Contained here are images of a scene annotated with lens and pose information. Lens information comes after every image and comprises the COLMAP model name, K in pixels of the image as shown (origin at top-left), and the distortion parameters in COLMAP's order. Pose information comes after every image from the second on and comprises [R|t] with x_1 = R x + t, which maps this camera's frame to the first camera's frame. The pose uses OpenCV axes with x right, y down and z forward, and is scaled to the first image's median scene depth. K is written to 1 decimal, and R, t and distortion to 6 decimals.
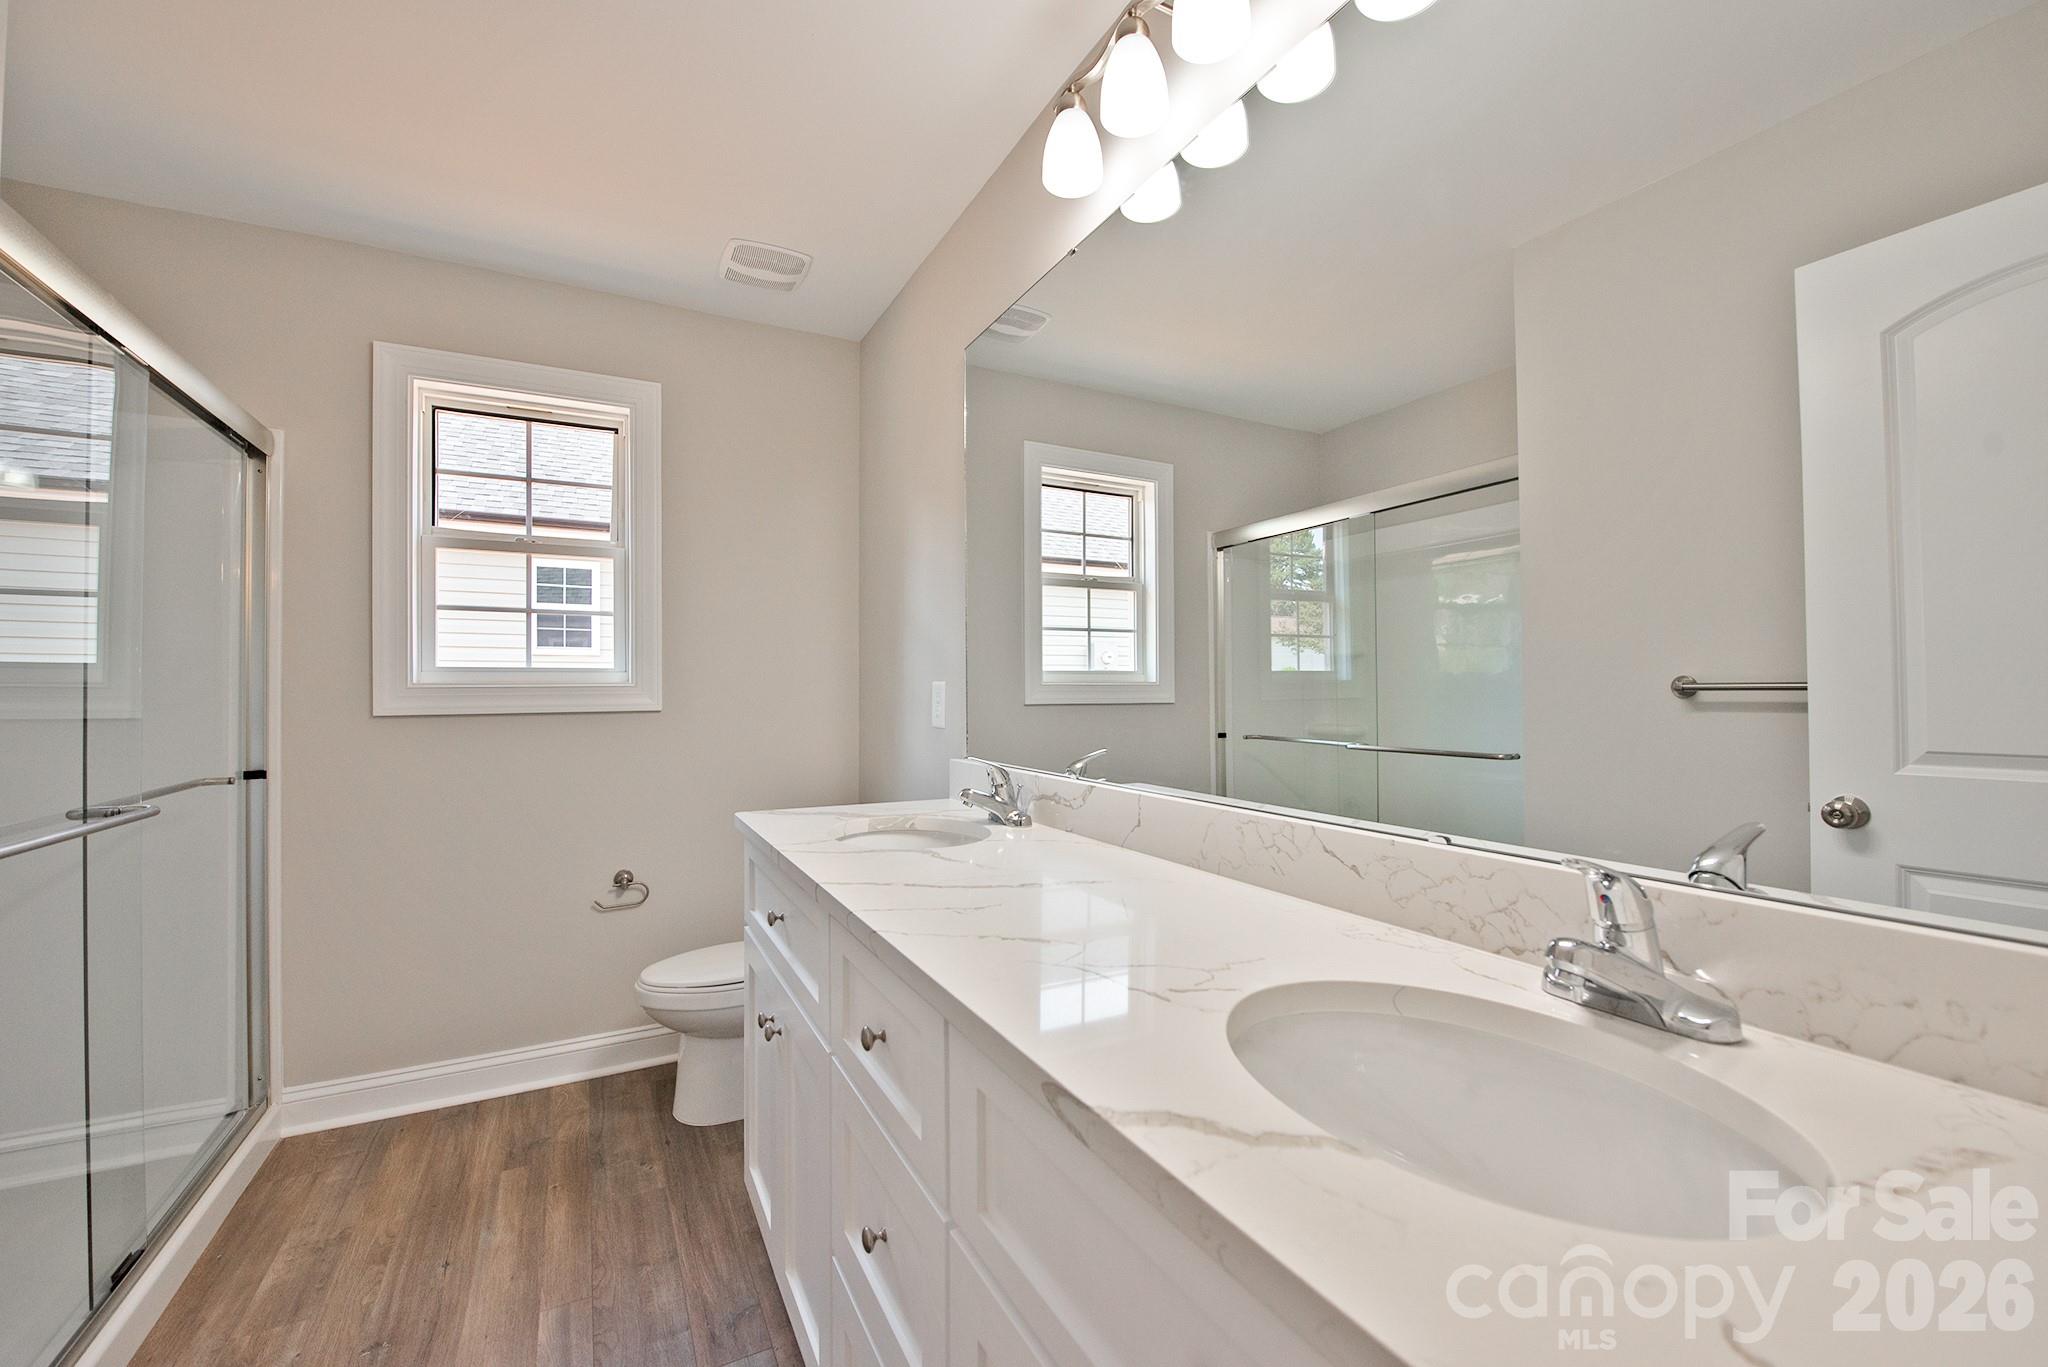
lens RADIAL K [[844.1, 0, 990.5], [0, 844.1, 683.8], [0, 0, 1]] dist [-0.022536, -0.000086]
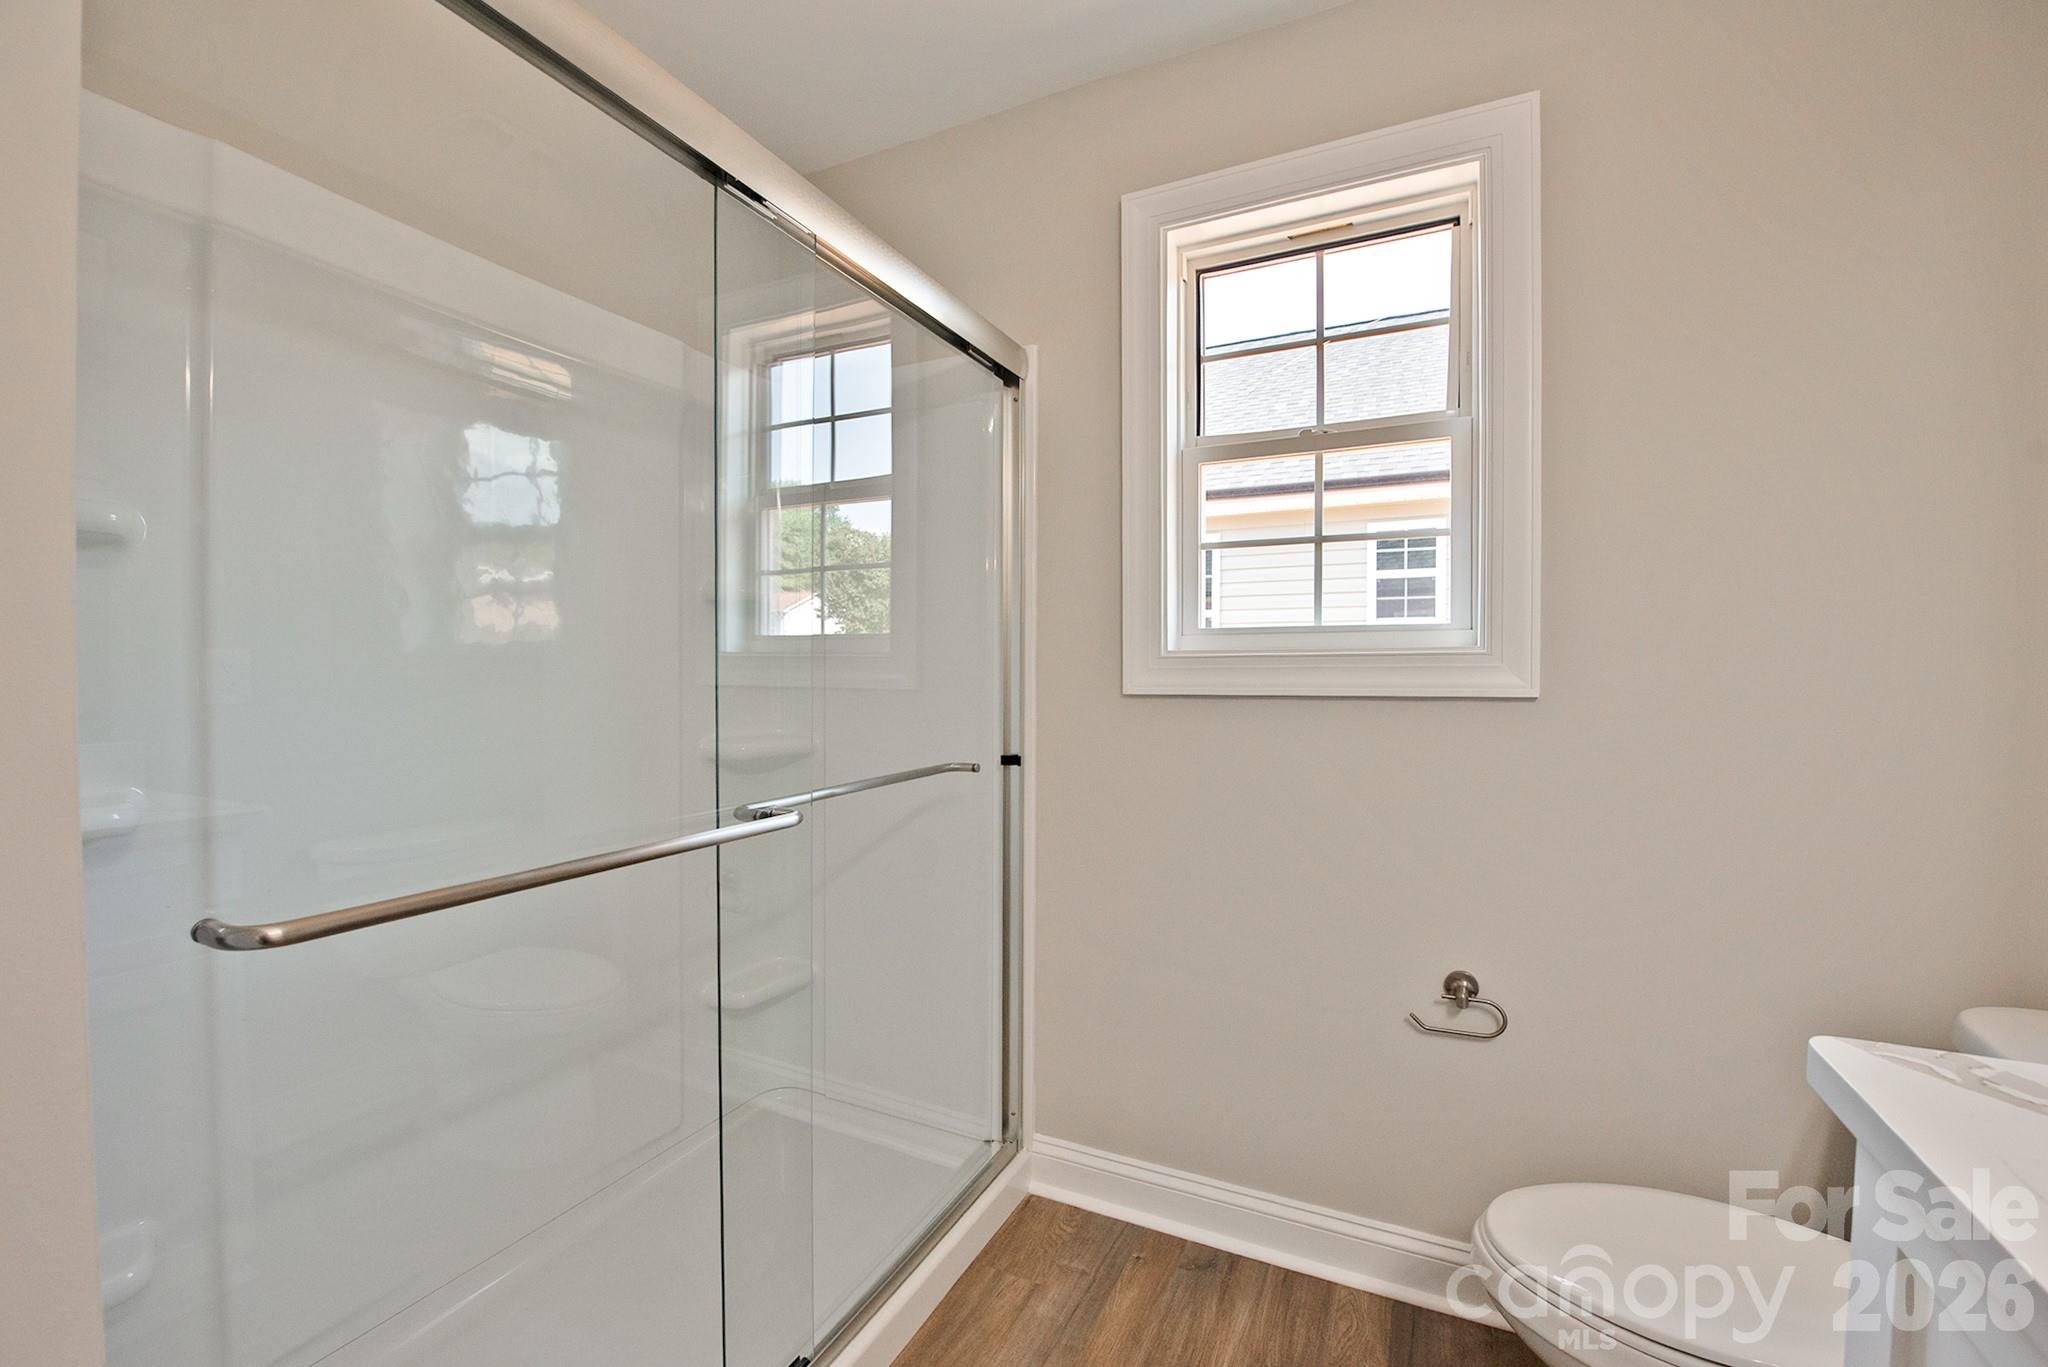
lens RADIAL K [[834.0, 0, 1027.5], [0, 834.0, 686.7], [0, 0, 1]] dist [-0.017505, -0.000210]
pose [[0.615697, 0.021167, -0.787698, -0.191697], [0.003132, 0.999566, 0.029309, 0.008936], [0.787977, -0.020512, 0.615364, 0.454593]]
